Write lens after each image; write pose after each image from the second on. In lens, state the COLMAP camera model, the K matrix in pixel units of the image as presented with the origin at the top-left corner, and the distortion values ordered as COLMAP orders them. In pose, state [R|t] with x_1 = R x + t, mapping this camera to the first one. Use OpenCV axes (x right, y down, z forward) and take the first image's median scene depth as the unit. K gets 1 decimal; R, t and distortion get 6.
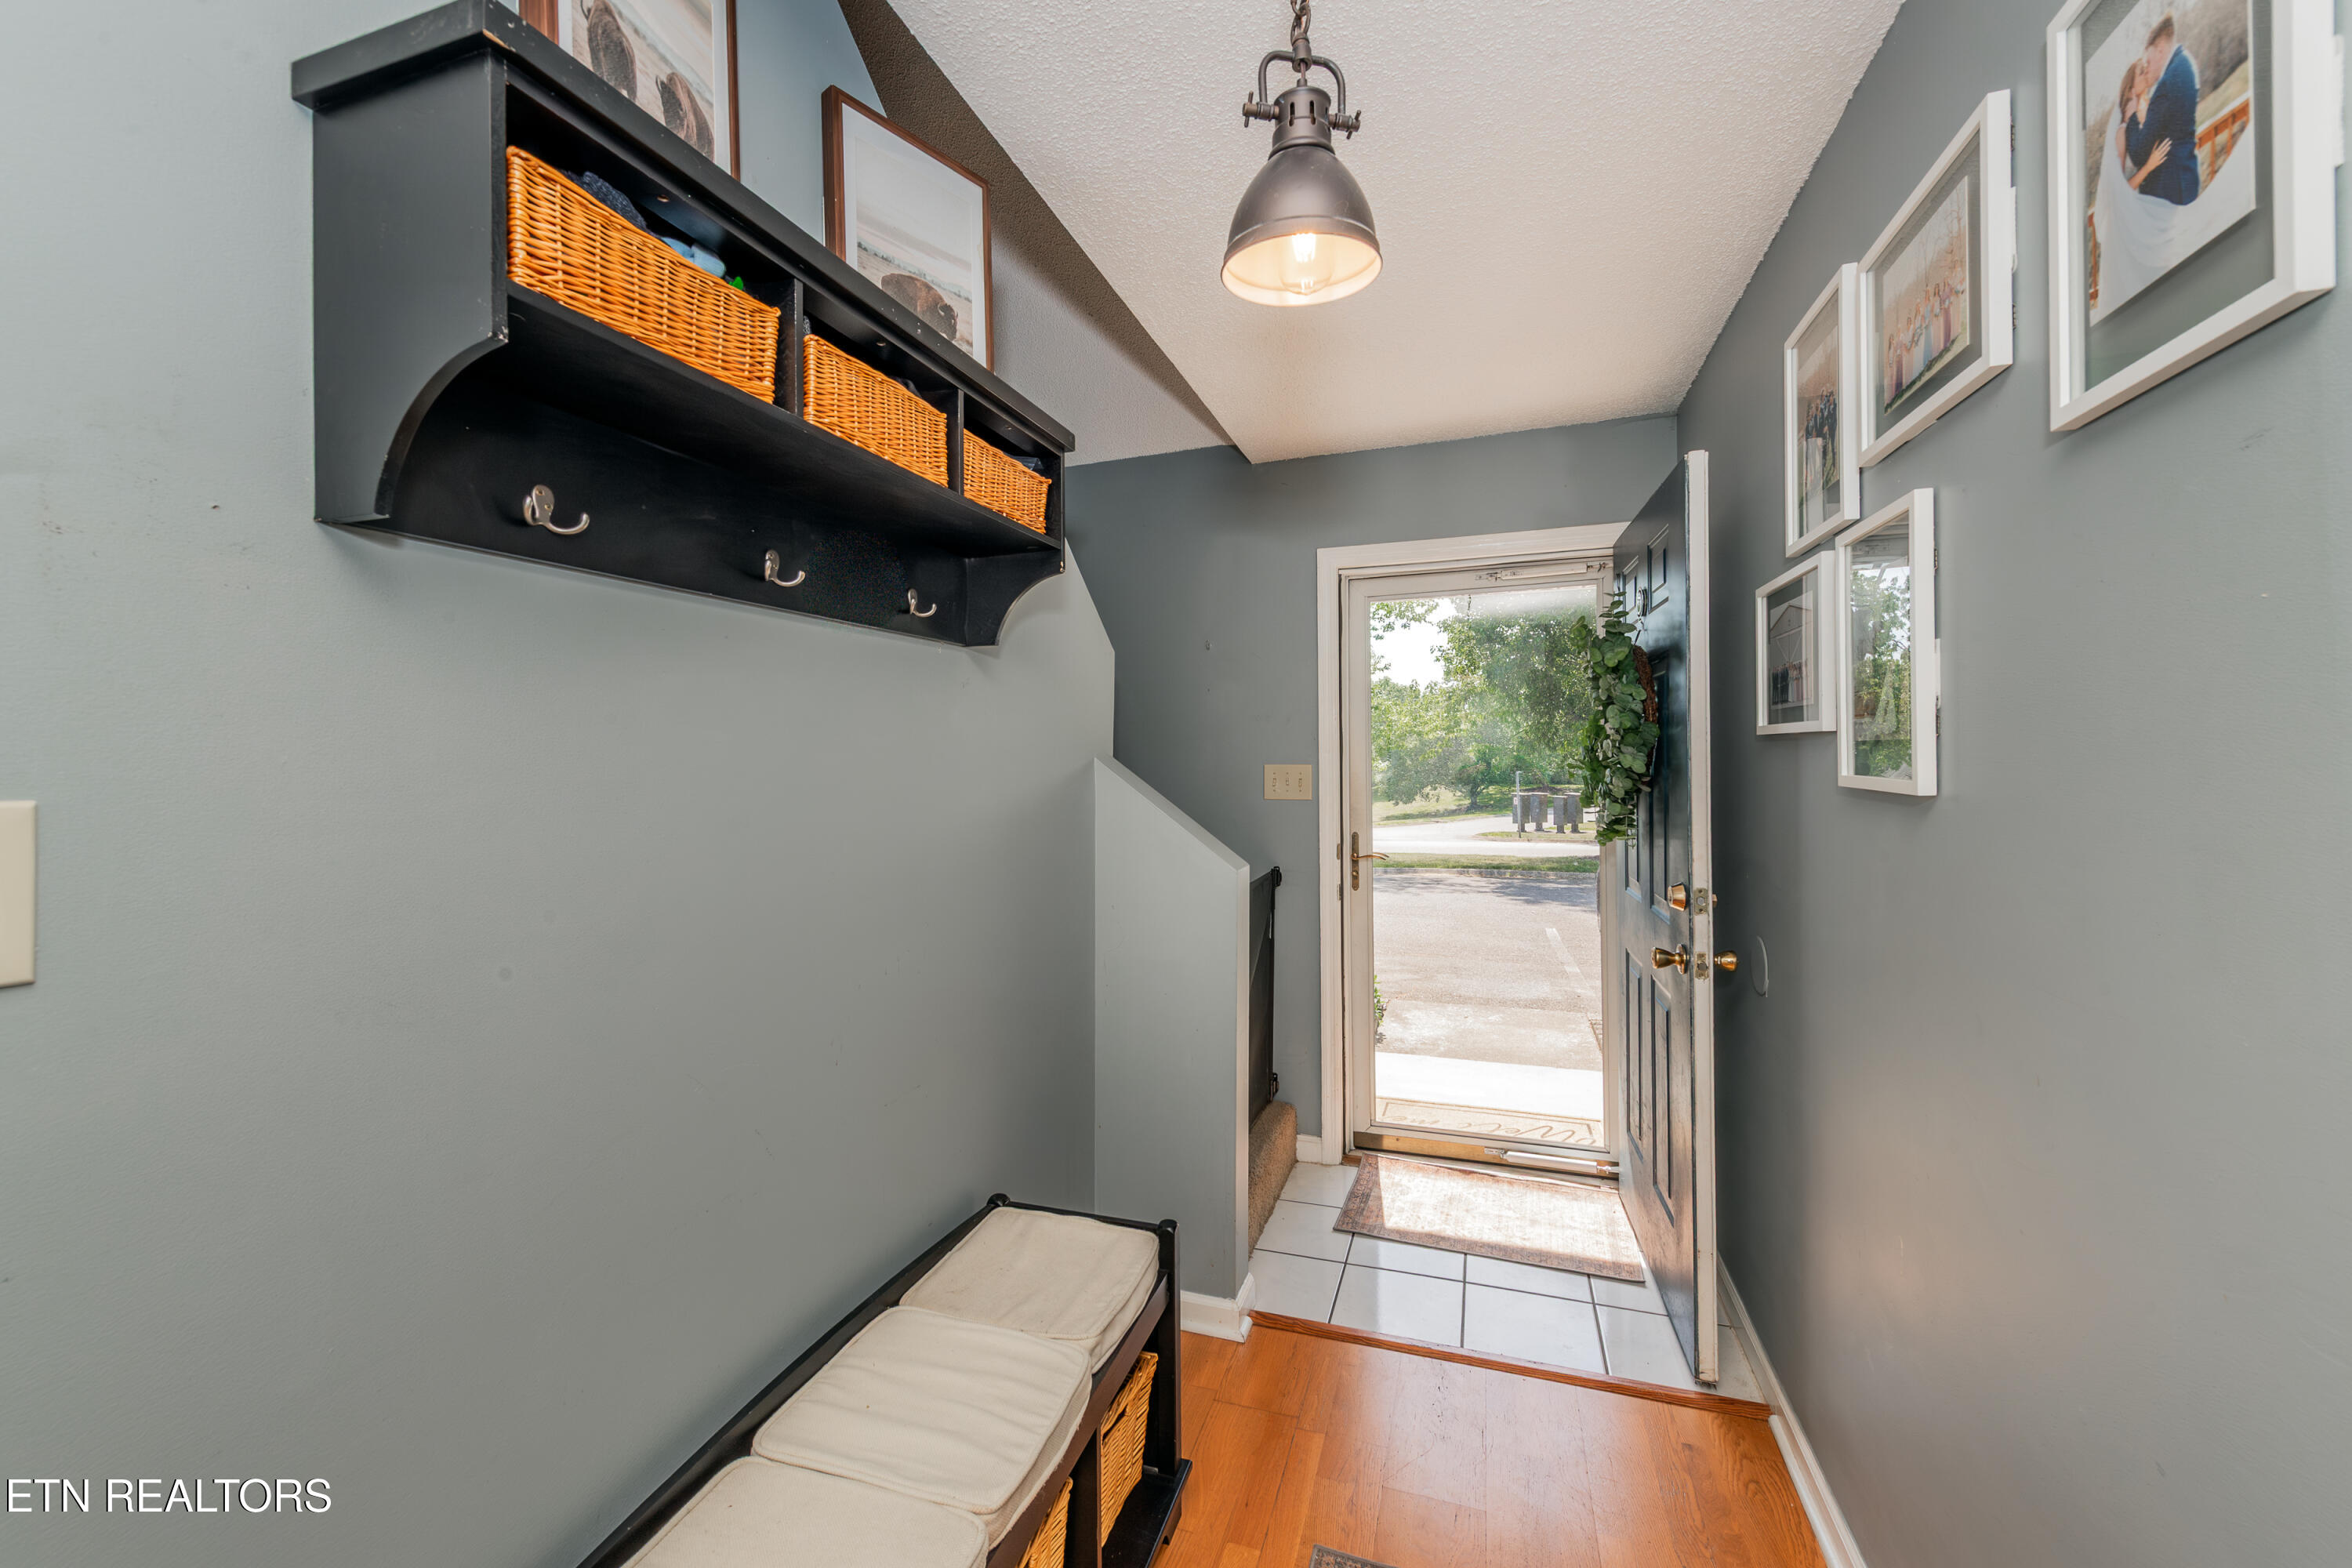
lens RADIAL K [[921.7, 0, 1184.6], [0, 921.7, 777.1], [0, 0, 1]] dist [0.011787, -0.004743]
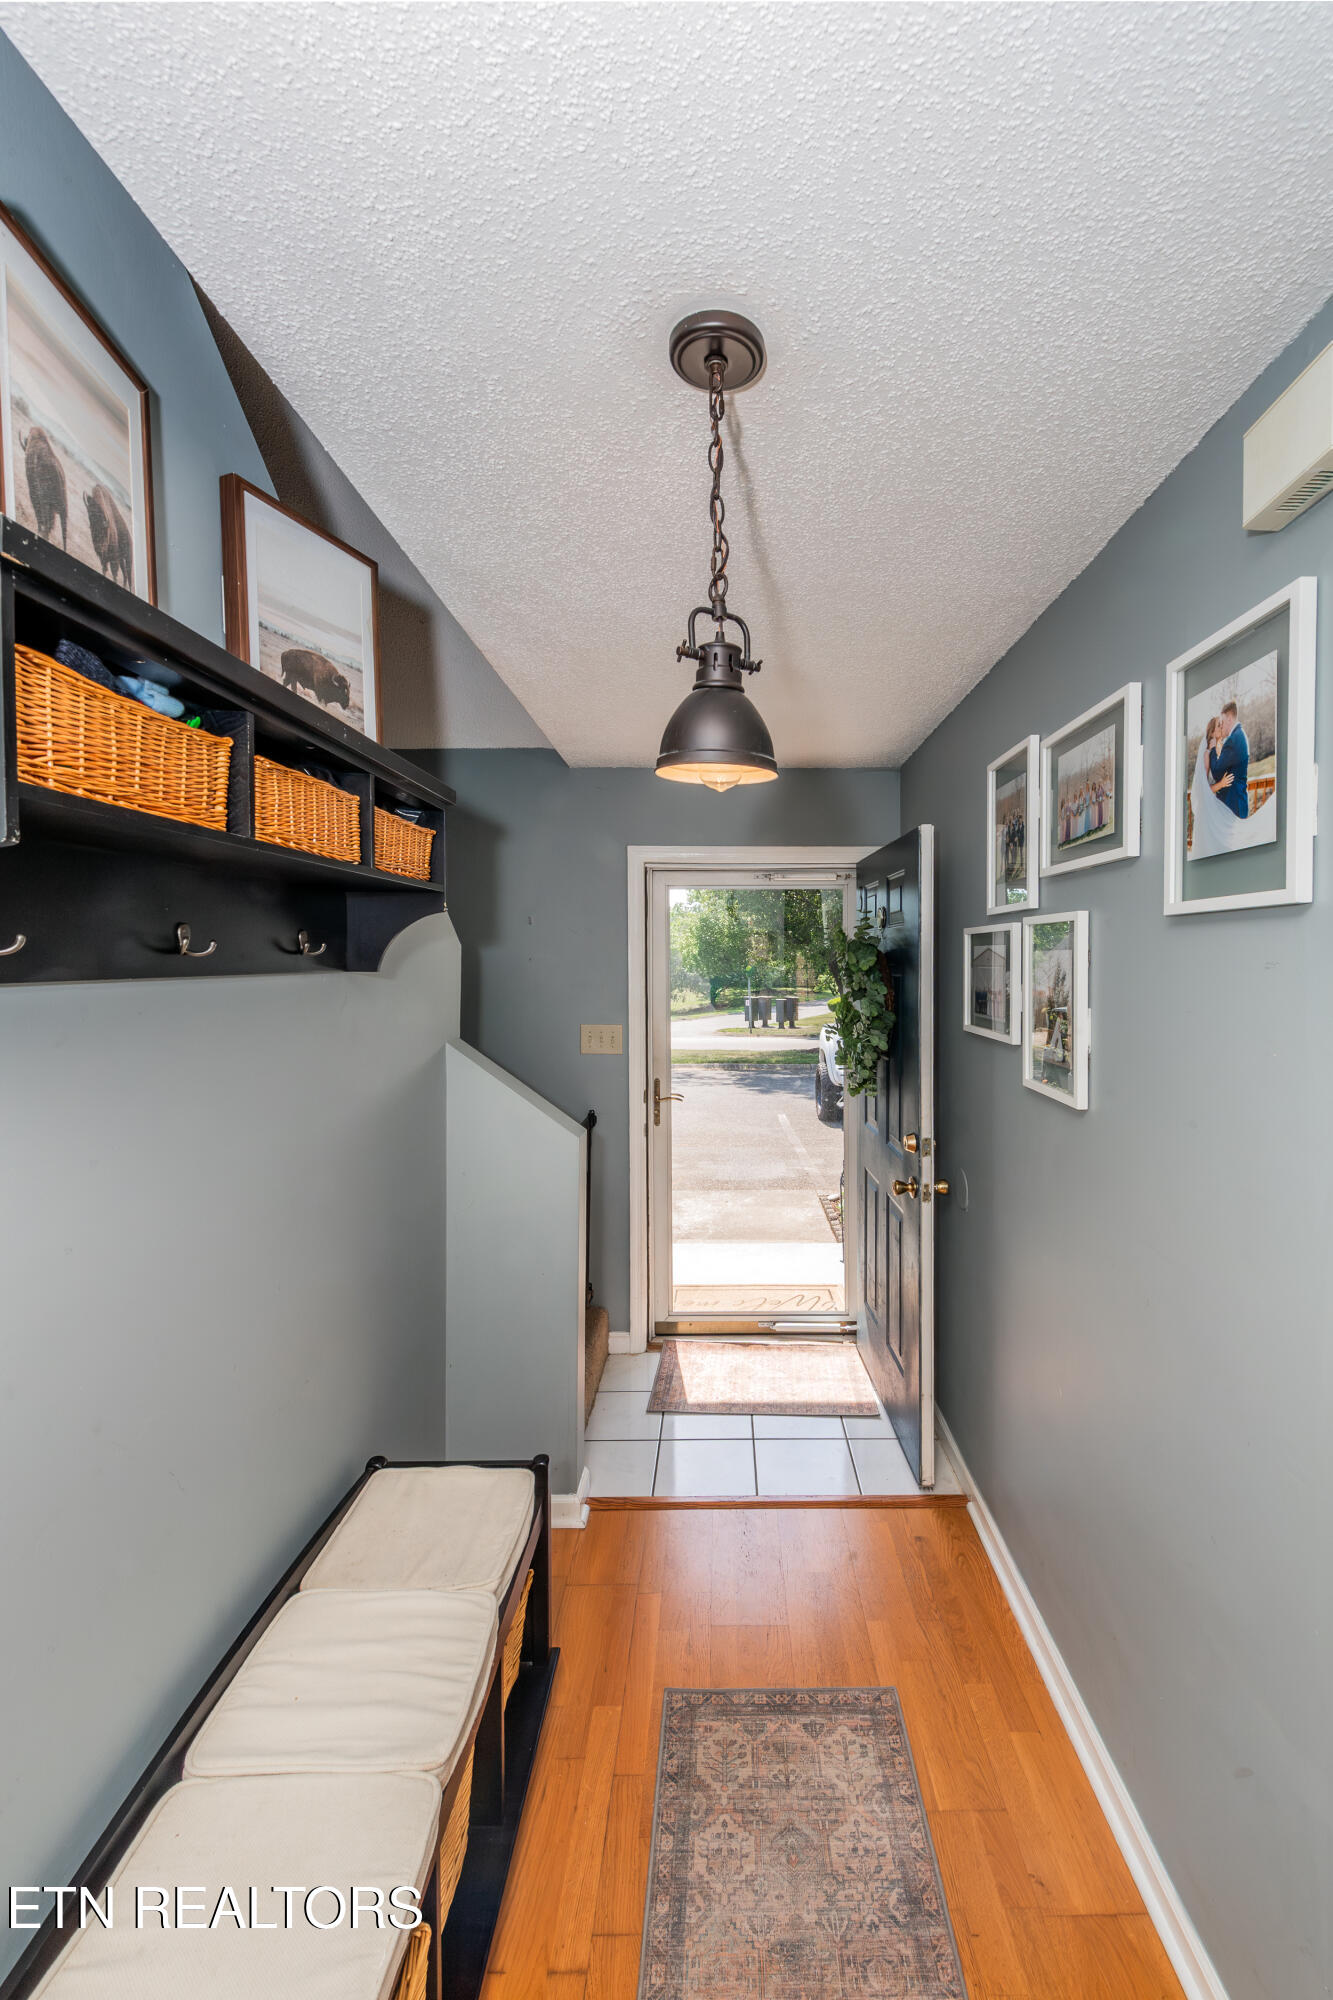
lens RADIAL K [[806.4, 0, 726.8], [0, 806.4, 998.4], [0, 0, 1]] dist [0.021069, -0.011411]
pose [[0.947225, -0.013888, 0.320267, -0.107430], [0.005006, 0.999580, 0.028541, -0.123178], [-0.320529, -0.025432, 0.946897, -0.041972]]
